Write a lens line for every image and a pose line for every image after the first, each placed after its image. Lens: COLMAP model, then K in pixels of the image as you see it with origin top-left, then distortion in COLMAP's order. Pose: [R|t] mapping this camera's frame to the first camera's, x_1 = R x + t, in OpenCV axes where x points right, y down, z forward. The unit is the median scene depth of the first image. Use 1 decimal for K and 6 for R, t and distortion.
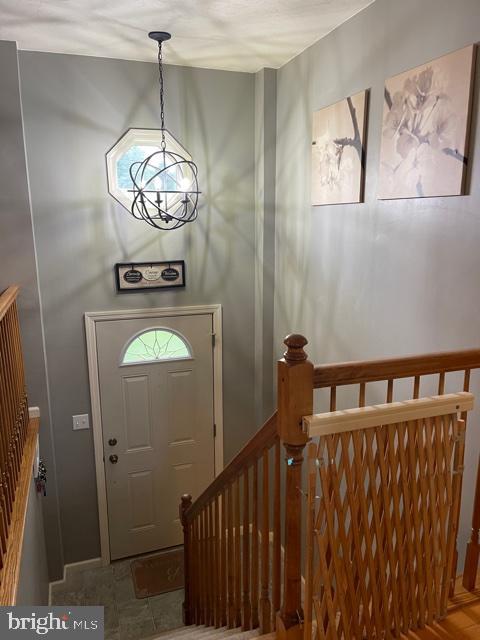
lens RADIAL K [[480.0, 0, 240.0], [0, 480.0, 320.0], [0, 0, 1]] dist [0.098905, -0.129727]
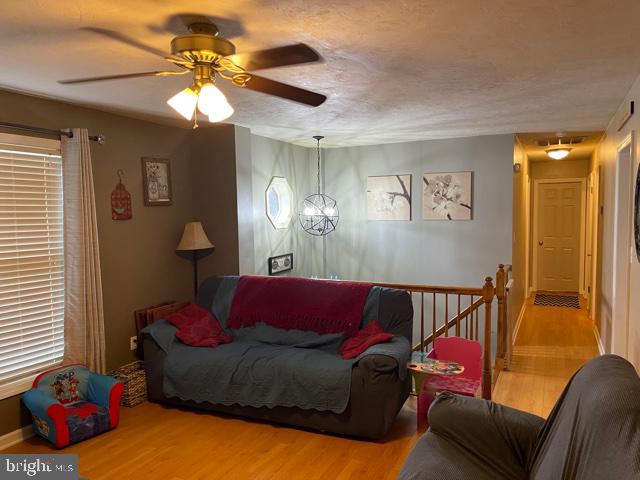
lens RADIAL K [[480.0, 0, 320.0], [0, 480.0, 240.0], [0, 0, 1]] dist [0.098905, -0.129727]
pose [[0.715197, -0.045778, 0.697422, -1.560921], [0.151454, 0.984294, -0.090705, -0.008518], [-0.682316, 0.170499, 0.710897, -0.296487]]
